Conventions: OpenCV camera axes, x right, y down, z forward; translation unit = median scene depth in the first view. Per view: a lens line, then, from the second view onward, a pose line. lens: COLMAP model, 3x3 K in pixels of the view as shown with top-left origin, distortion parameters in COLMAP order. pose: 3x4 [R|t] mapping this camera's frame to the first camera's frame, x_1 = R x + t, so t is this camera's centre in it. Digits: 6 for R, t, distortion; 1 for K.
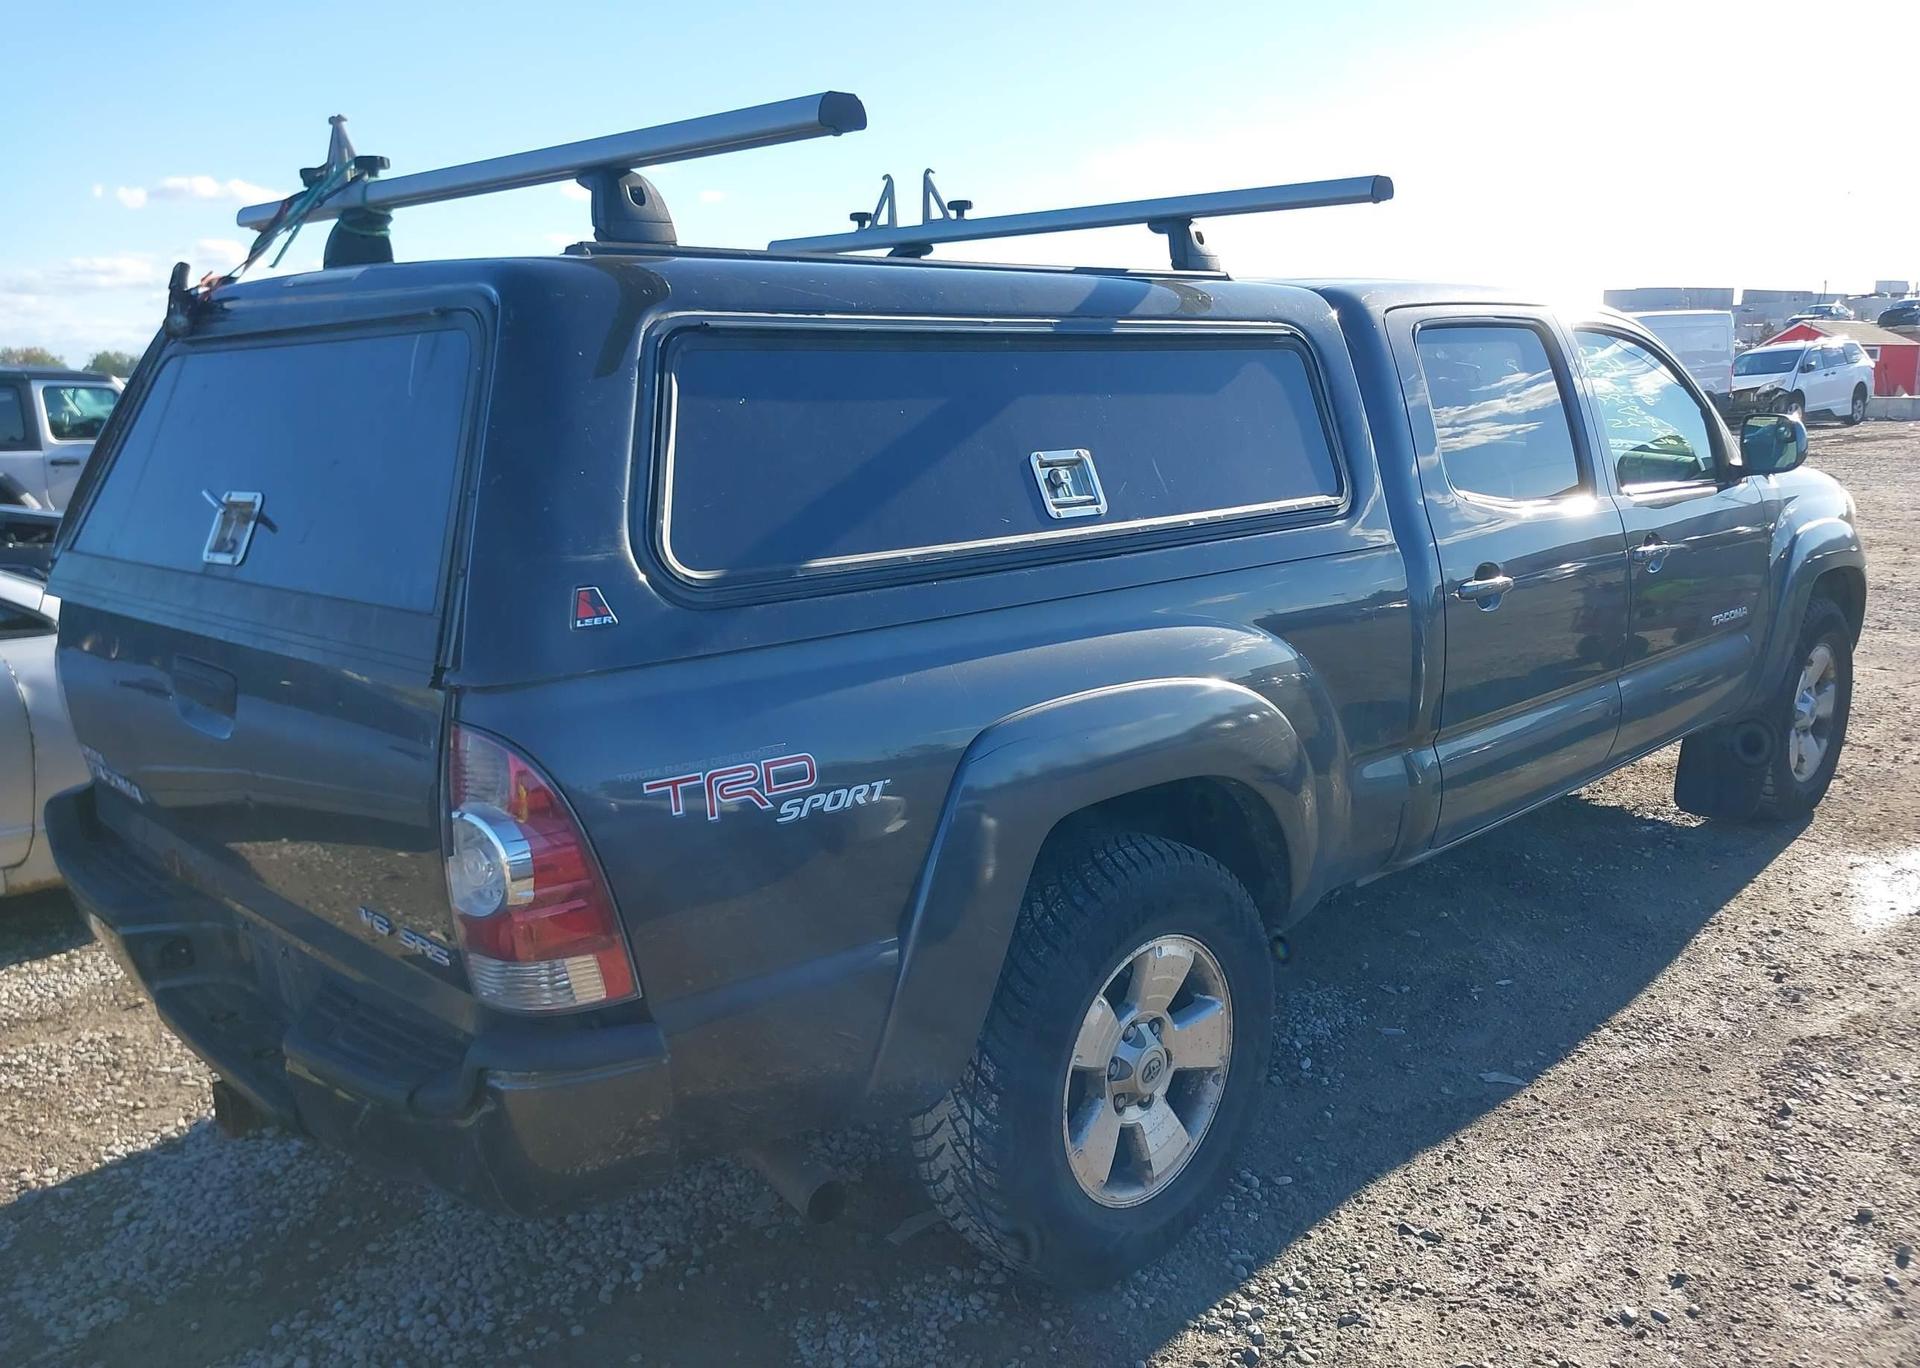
lens RADIAL K [[1543.6, 0, 939.5], [0, 1543.6, 678.0], [0, 0, 1]] dist [0.018438, -0.015160]
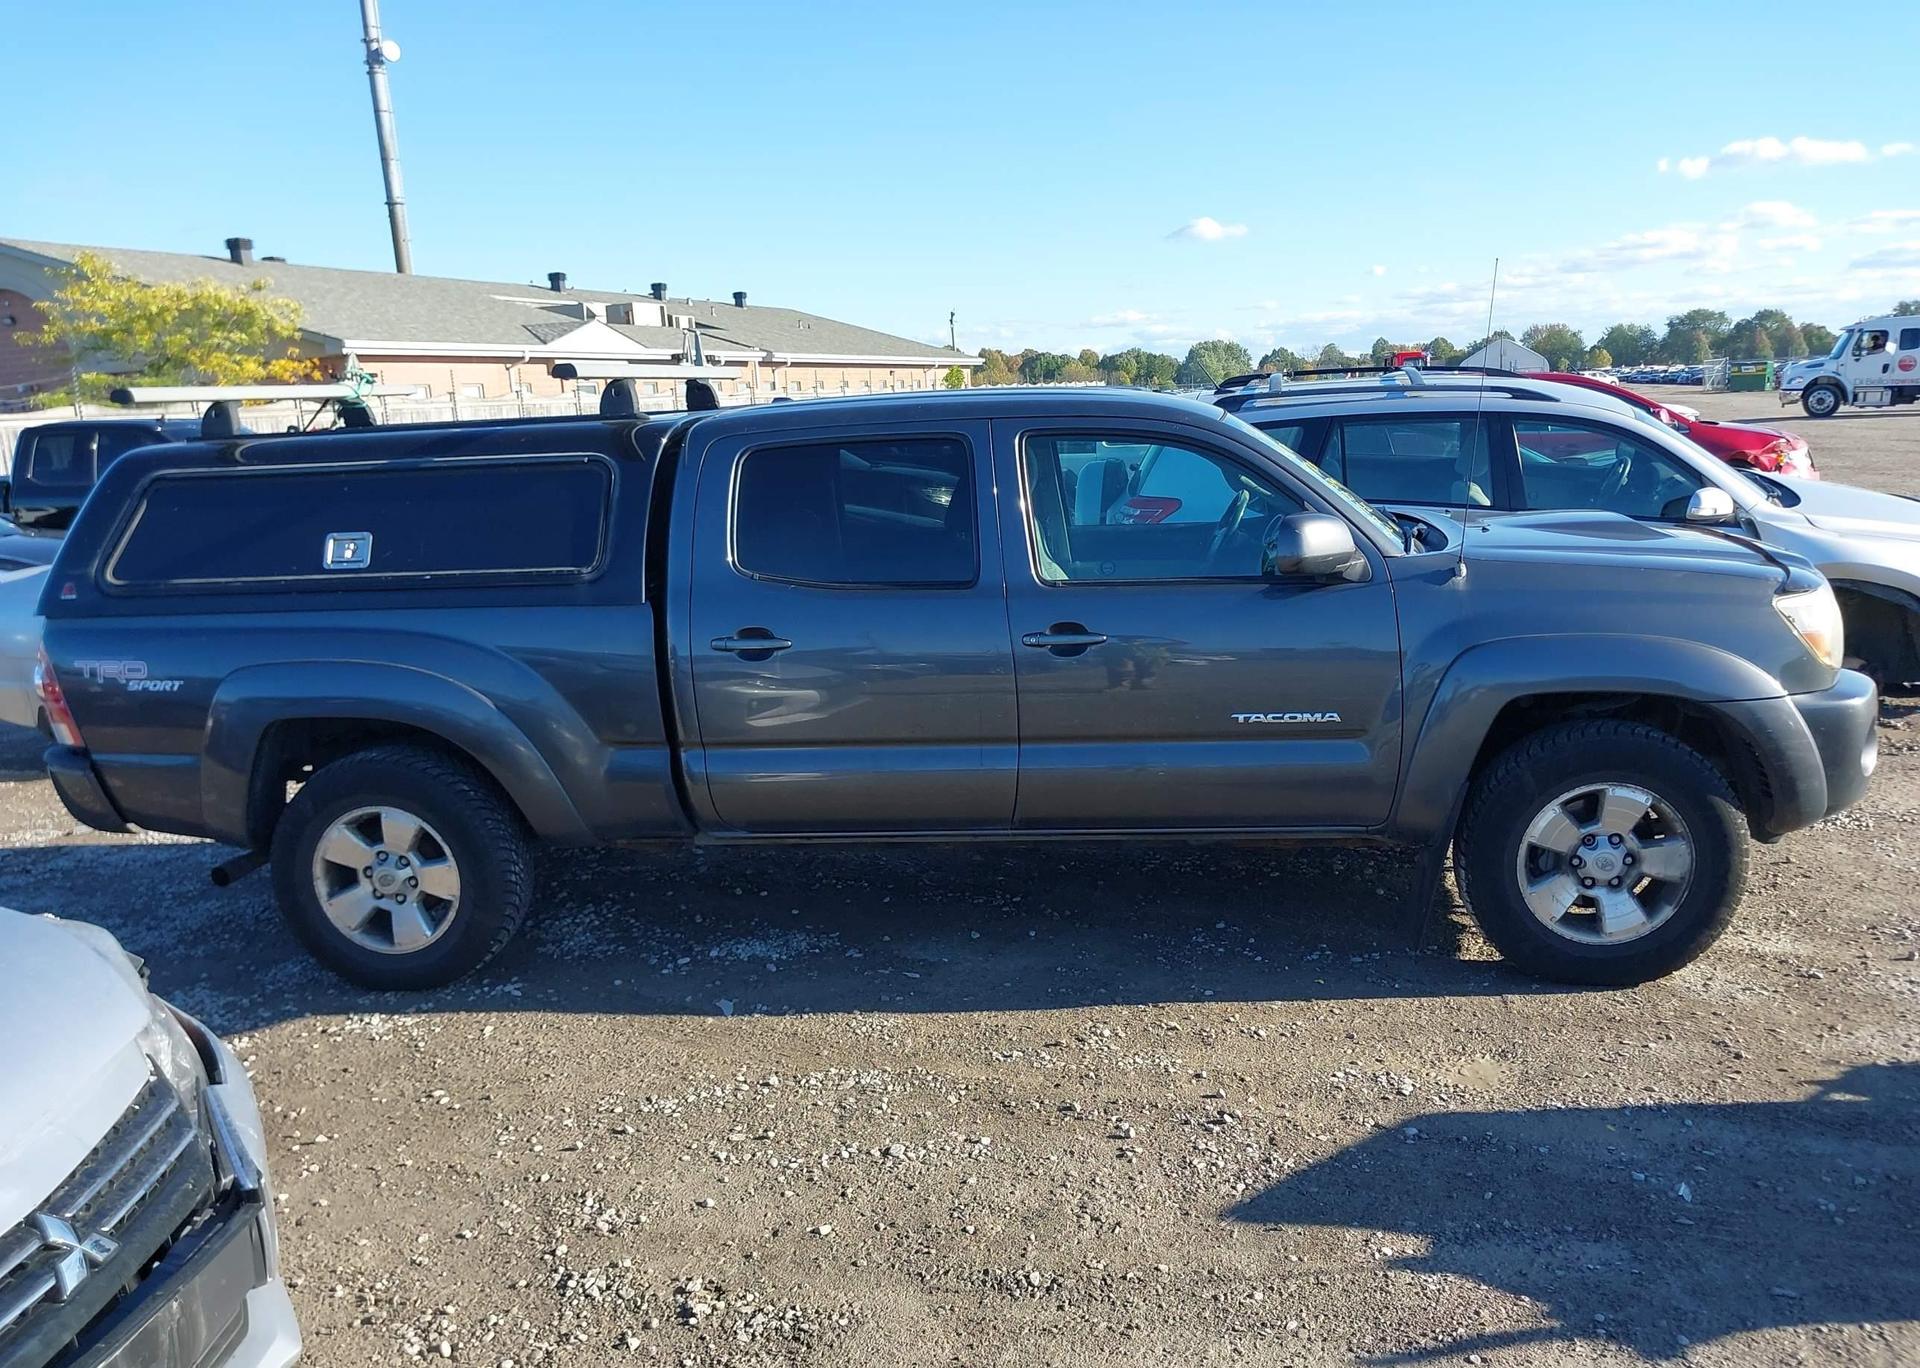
lens RADIAL K [[1551.4, 0, 968.8], [0, 1551.4, 682.1], [0, 0, 1]] dist [0.051119, -0.078942]
pose [[0.594920, 0.135845, -0.792222, 1.830759], [-0.115079, 0.989856, 0.083316, -0.189888], [0.795504, 0.041602, 0.604519, 0.407737]]
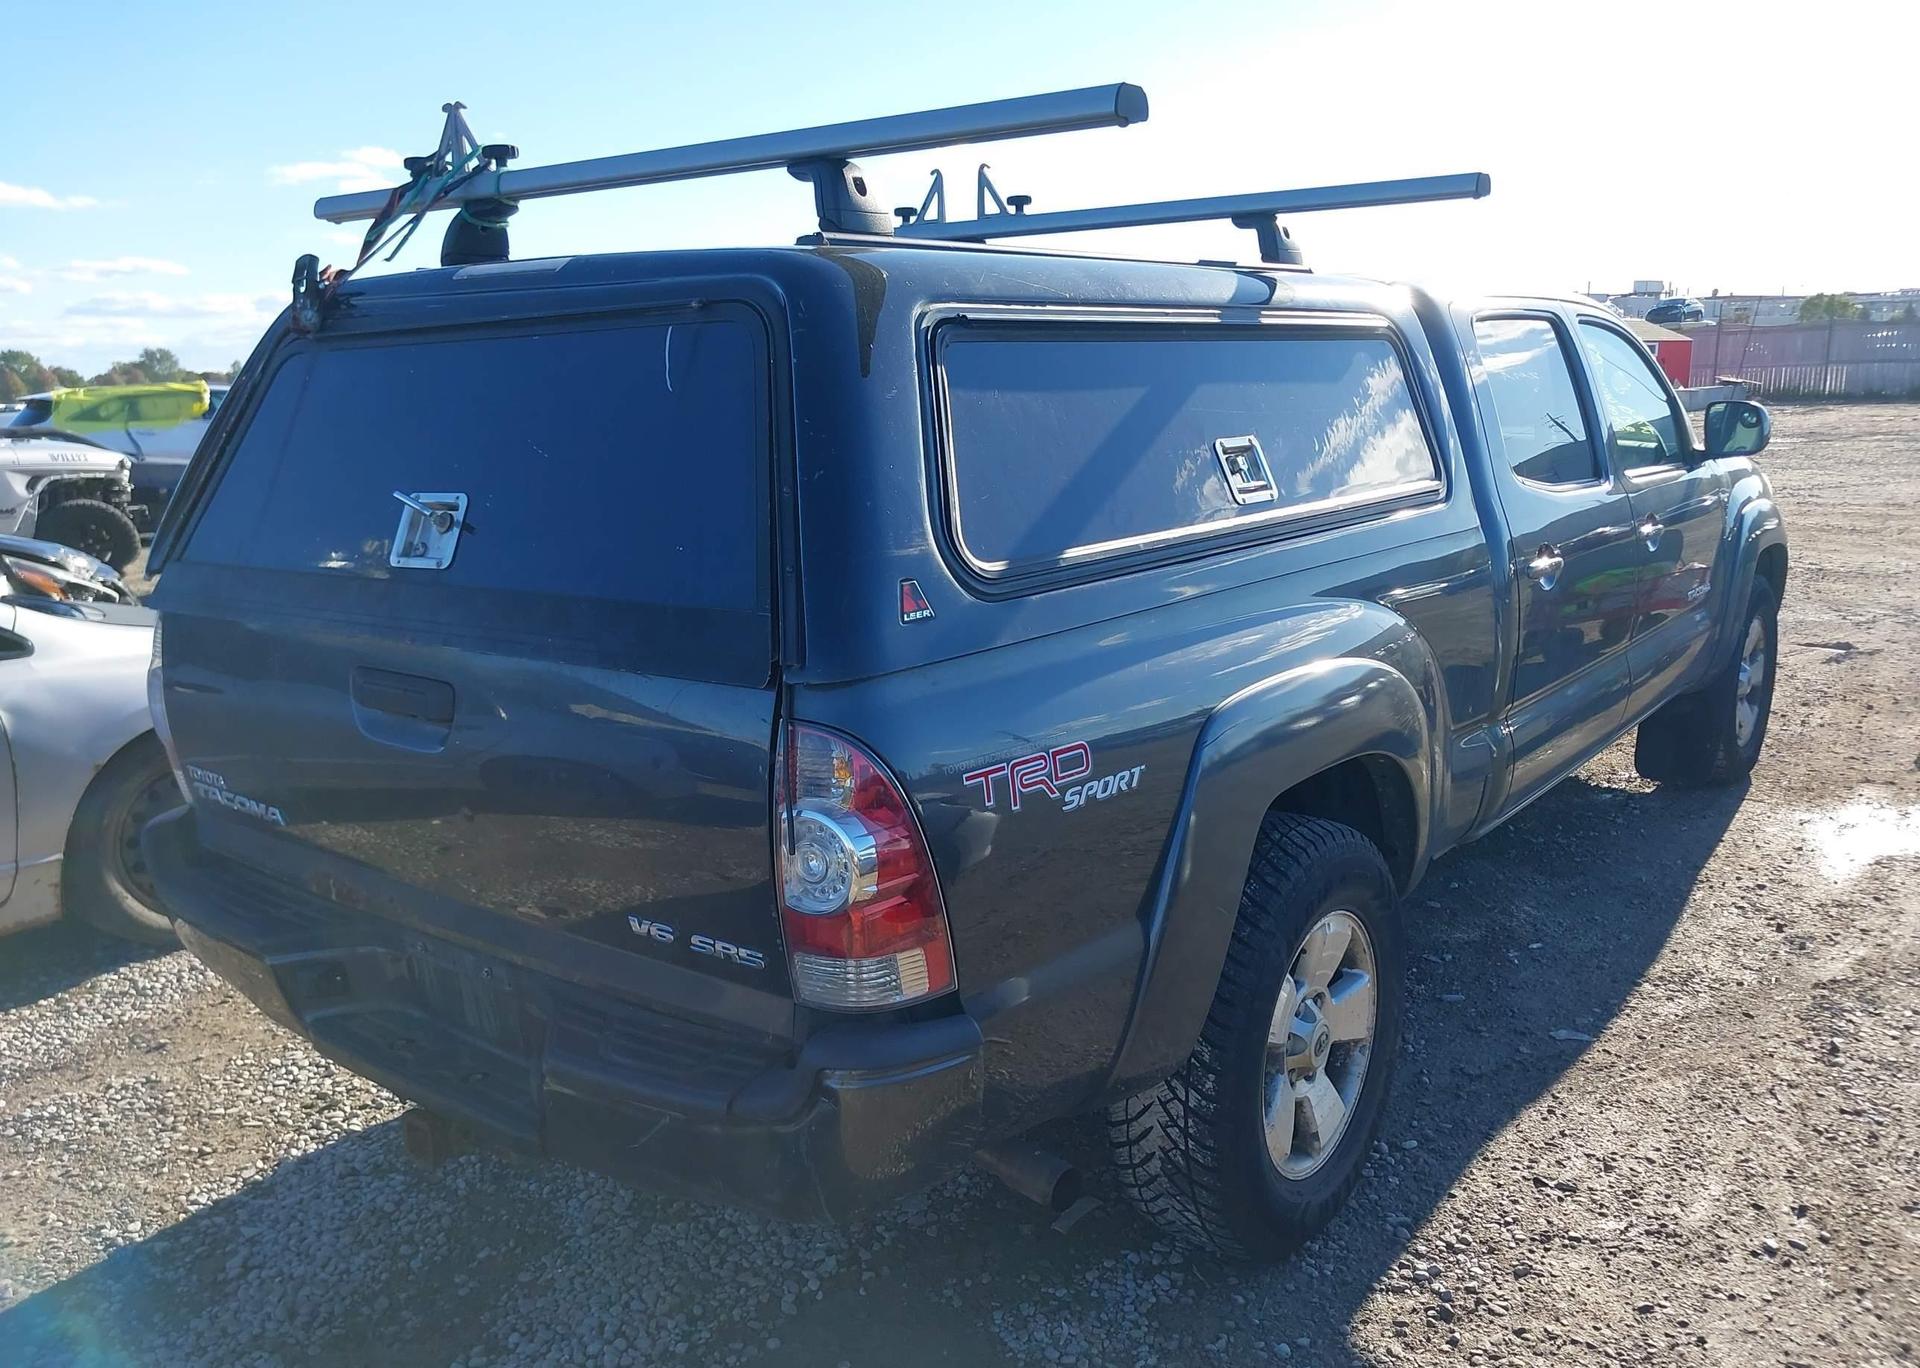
lens RADIAL K [[1550.7, 0, 937.7], [0, 1550.7, 673.9], [0, 0, 1]] dist [0.012459, -0.003290]
pose [[0.992150, -0.031576, 0.120999, -0.217945], [0.032059, 0.999484, -0.002049, 0.003039], [-0.120872, 0.005912, 0.992650, 0.007610]]
